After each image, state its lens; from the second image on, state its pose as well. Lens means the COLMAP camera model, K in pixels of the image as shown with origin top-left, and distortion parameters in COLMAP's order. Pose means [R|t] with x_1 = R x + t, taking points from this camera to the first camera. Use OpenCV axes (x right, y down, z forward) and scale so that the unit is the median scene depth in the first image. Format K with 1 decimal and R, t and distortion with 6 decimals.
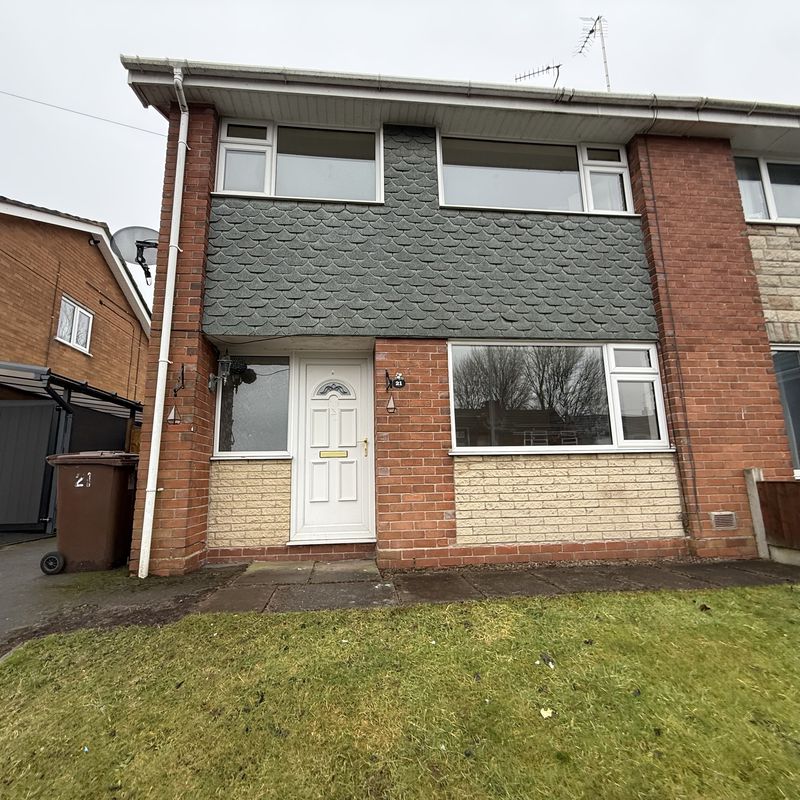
lens RADIAL K [[422.9, 0, 395.7], [0, 422.9, 398.9], [0, 0, 1]] dist [0.001676, 0.001711]
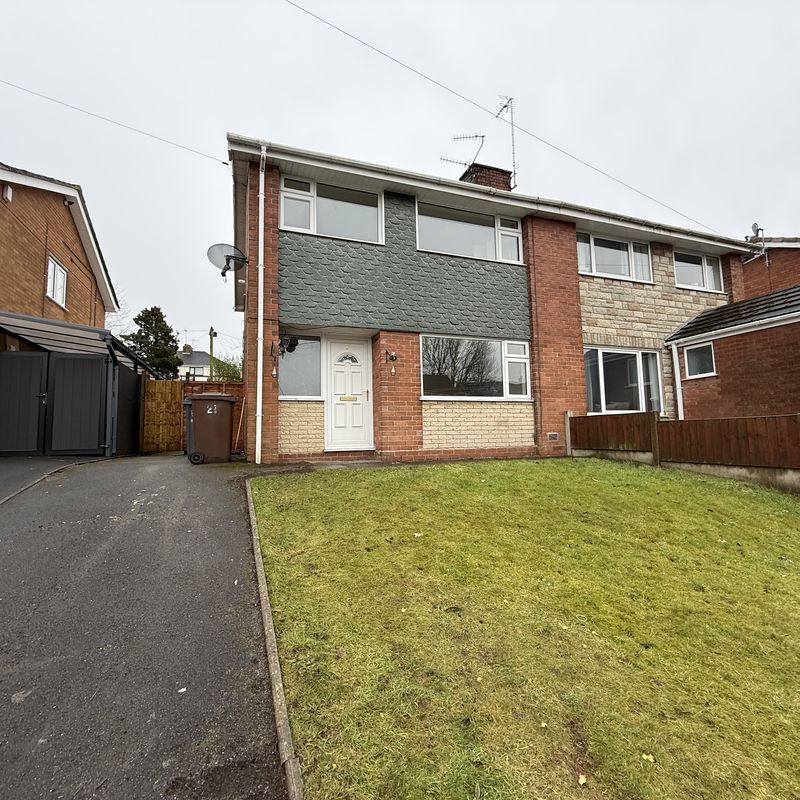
lens RADIAL K [[422.9, 0, 395.7], [0, 422.9, 398.9], [0, 0, 1]] dist [0.001676, 0.001711]
pose [[0.969215, 0.022847, 0.245153, -0.369830], [-0.045111, 0.995309, 0.085587, -0.017702], [-0.242047, -0.094011, 0.965699, -0.624420]]
